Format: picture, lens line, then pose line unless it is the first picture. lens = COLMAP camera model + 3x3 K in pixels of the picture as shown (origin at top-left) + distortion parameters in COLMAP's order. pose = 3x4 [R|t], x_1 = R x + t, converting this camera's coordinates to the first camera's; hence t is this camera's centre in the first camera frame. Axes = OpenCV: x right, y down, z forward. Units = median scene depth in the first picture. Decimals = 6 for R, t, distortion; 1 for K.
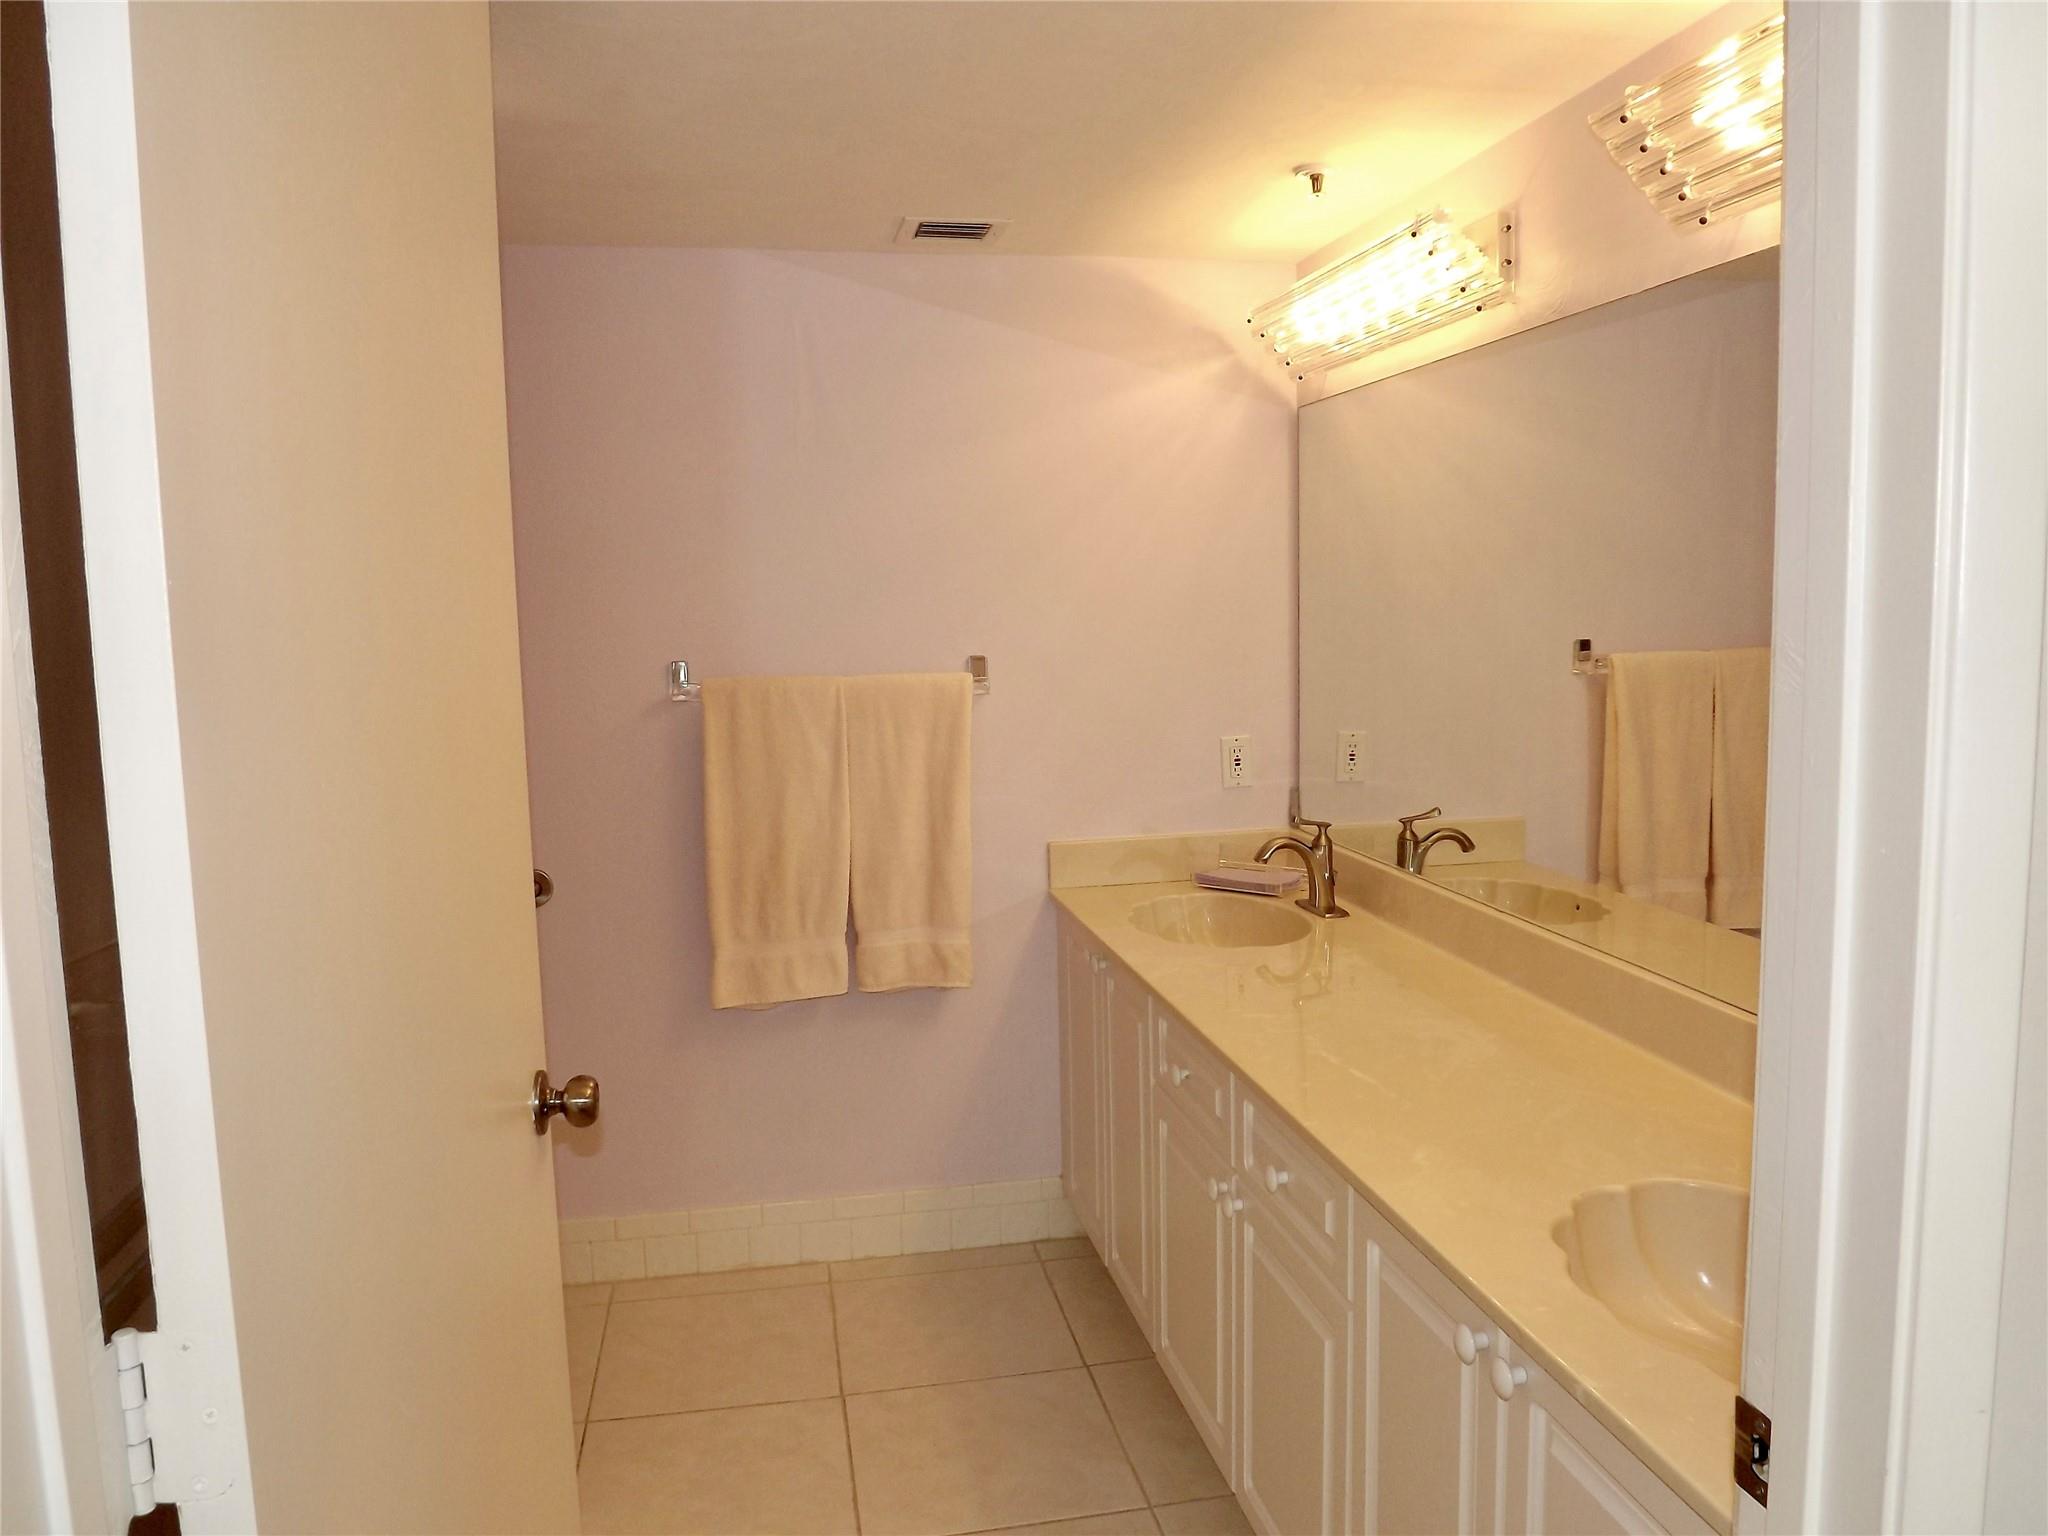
lens RADIAL K [[1455.7, 0, 1021.1], [0, 1455.7, 765.2], [0, 0, 1]] dist [-0.059774, 0.015476]
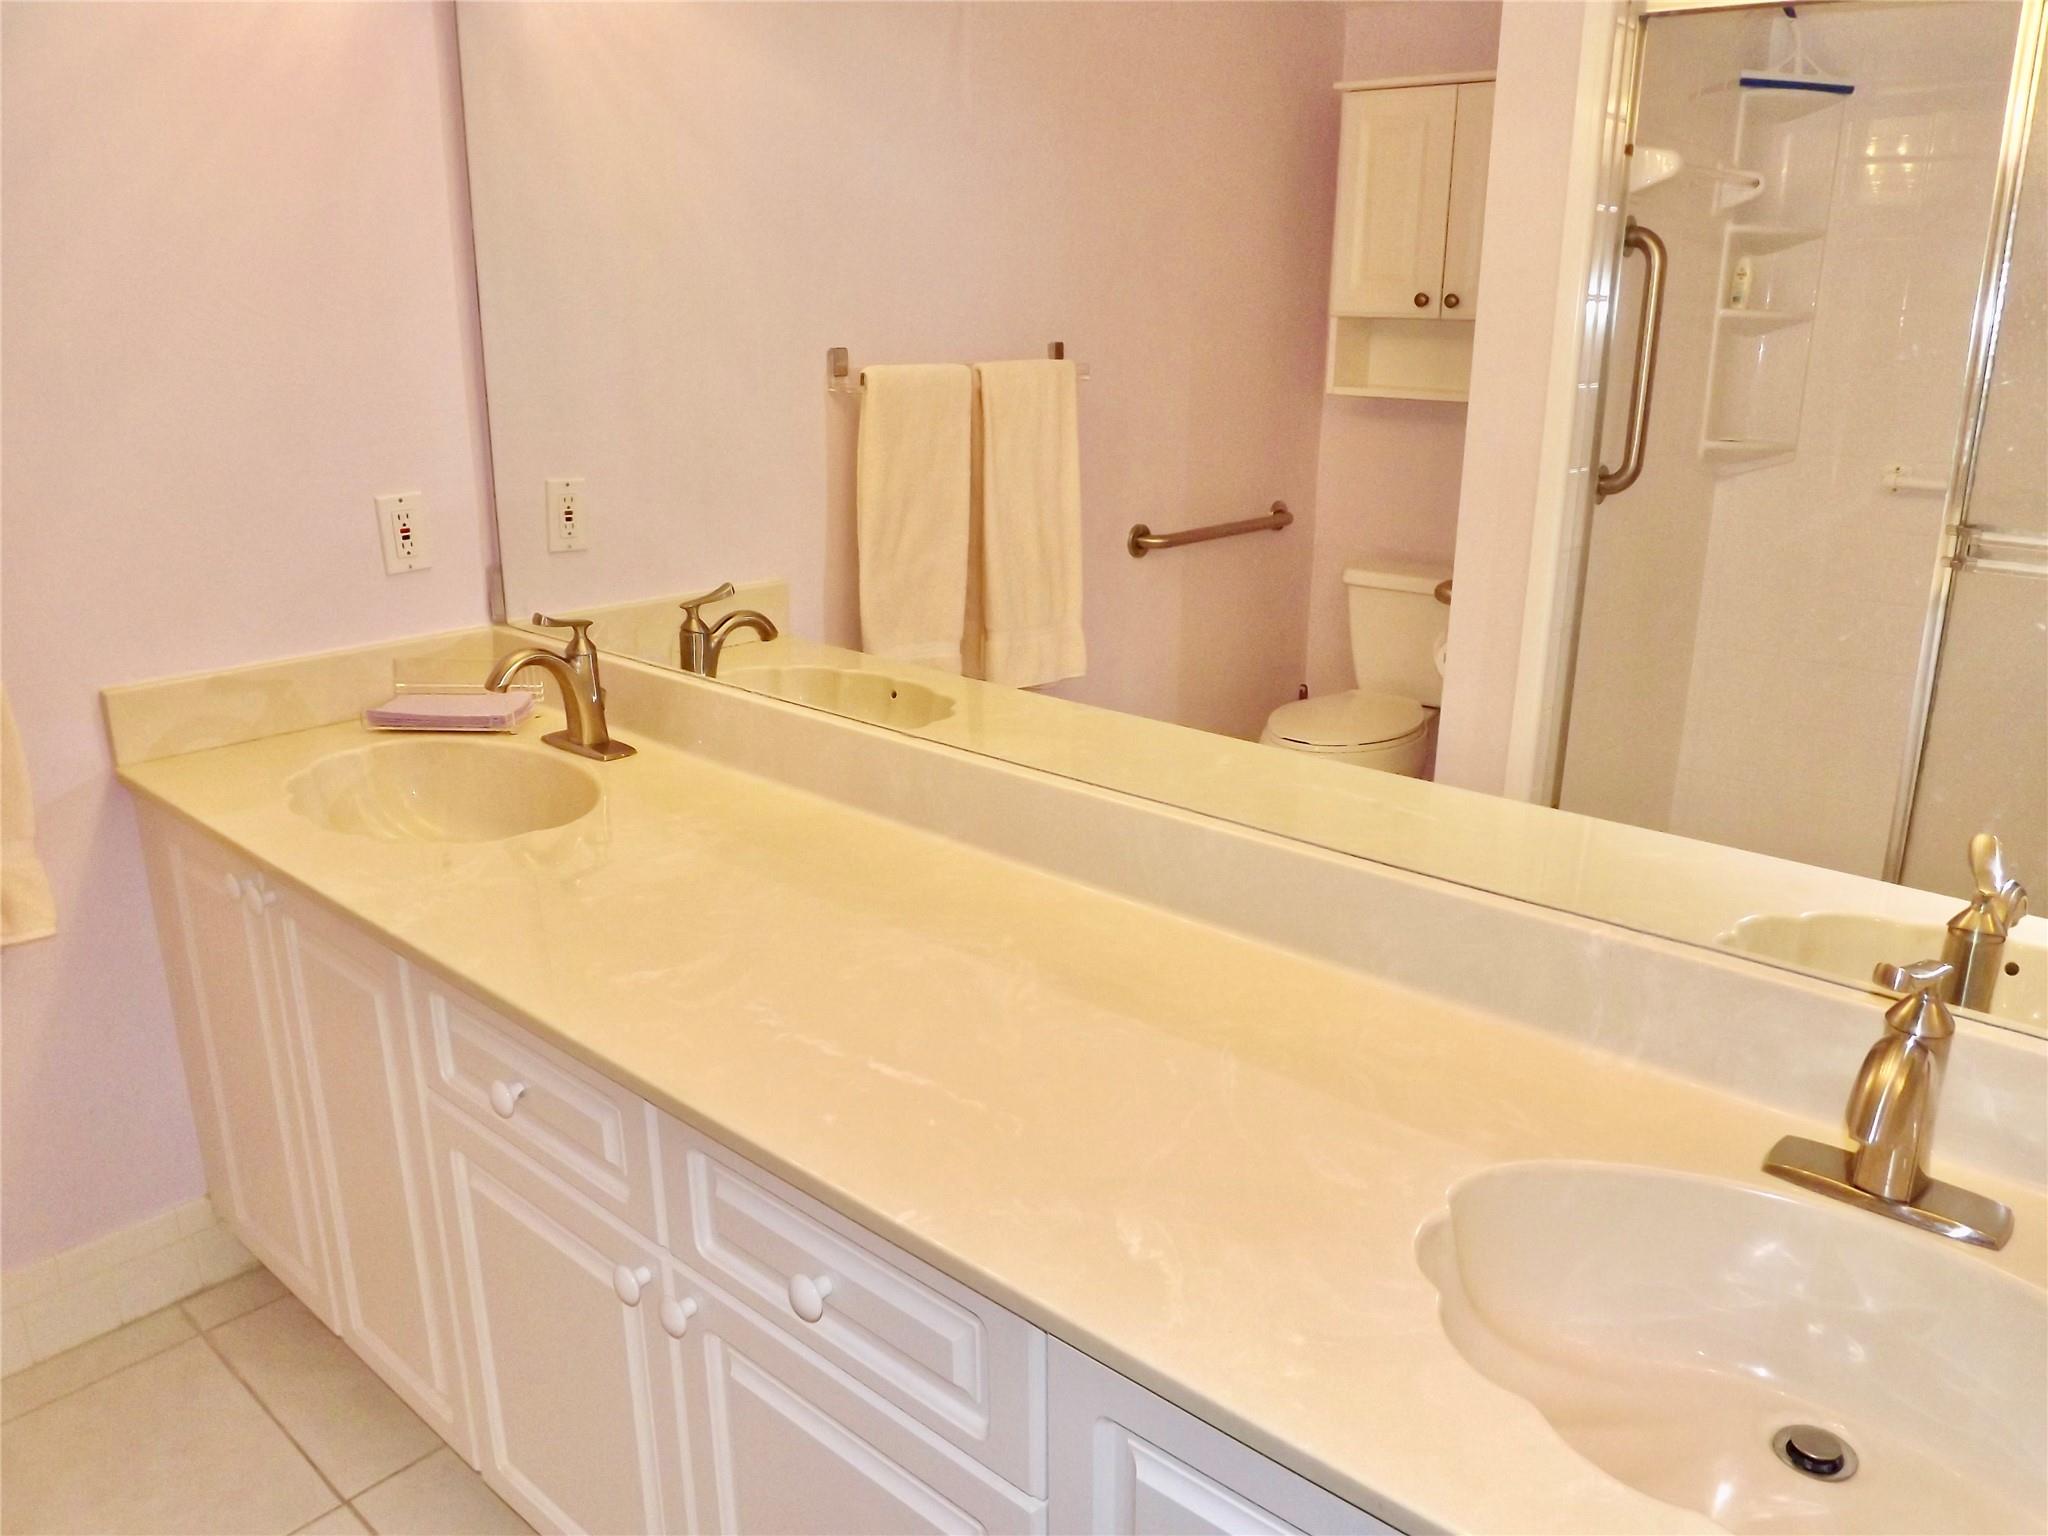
lens RADIAL K [[1455.7, 0, 1019.7], [0, 1455.7, 761.3], [0, 0, 1]] dist [-0.059774, 0.015476]
pose [[0.784495, -0.153714, 0.600783, -0.045264], [0.041776, 0.979692, 0.196110, -0.019347], [-0.618727, -0.128749, 0.774984, 0.341731]]
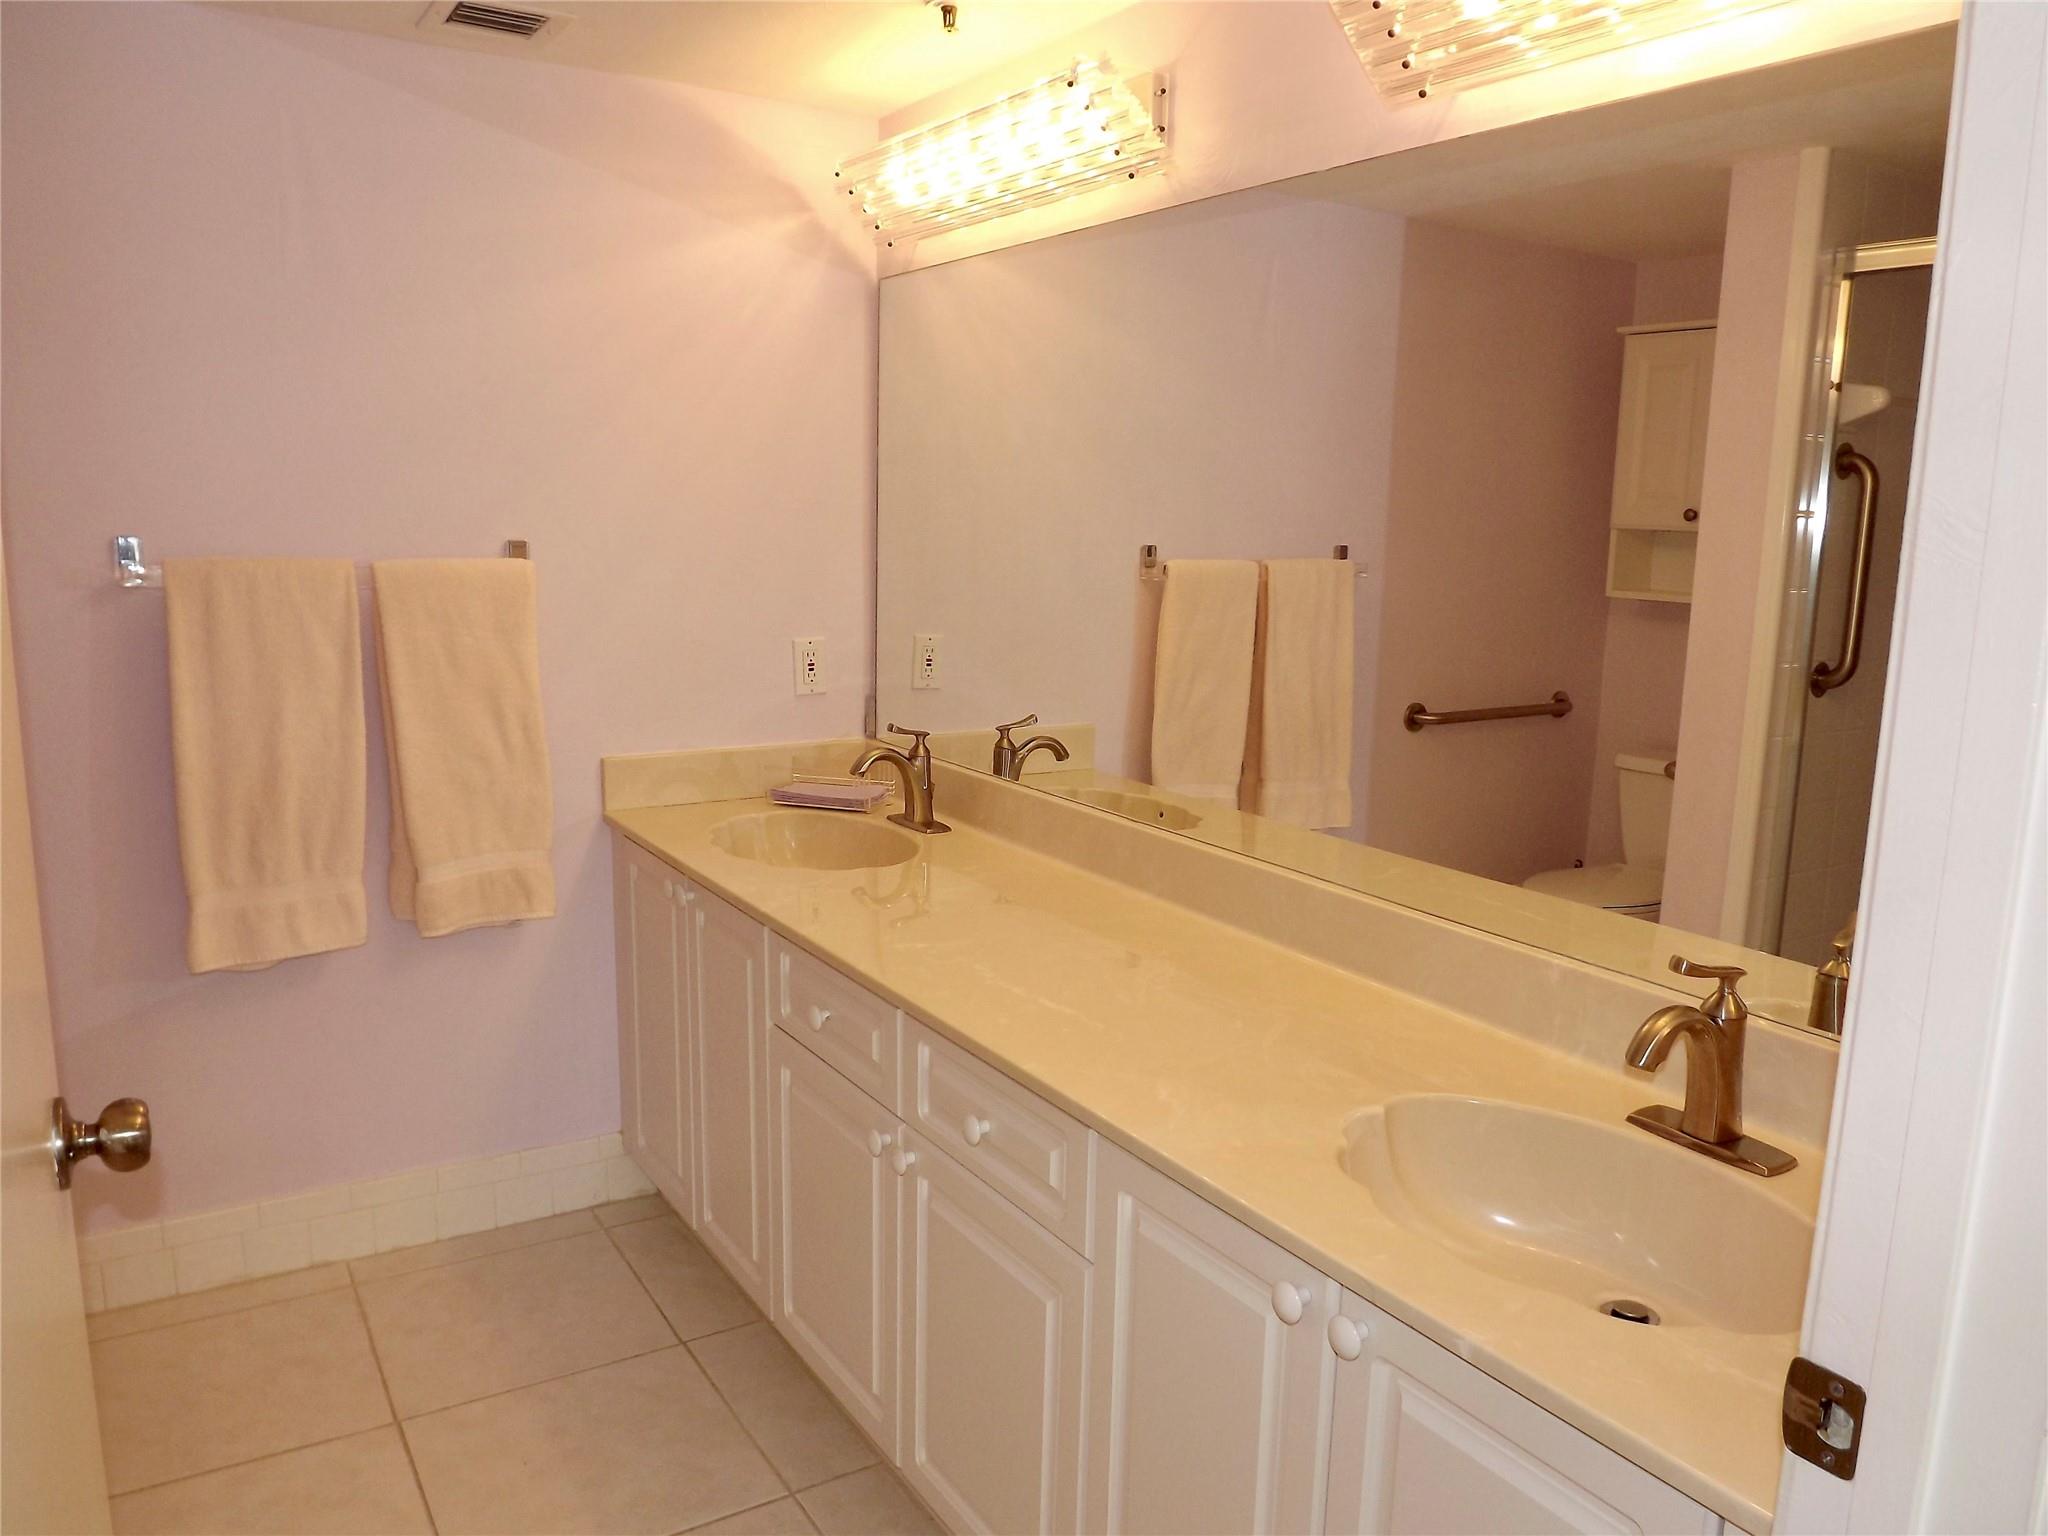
lens RADIAL K [[1455.7, 0, 996.4], [0, 1455.7, 771.5], [0, 0, 1]] dist [-0.059774, 0.015476]
pose [[0.931374, -0.021082, 0.363454, -0.085448], [-0.002299, 0.997962, 0.063777, 0.005503], [-0.364057, -0.060236, 0.929427, 0.113644]]
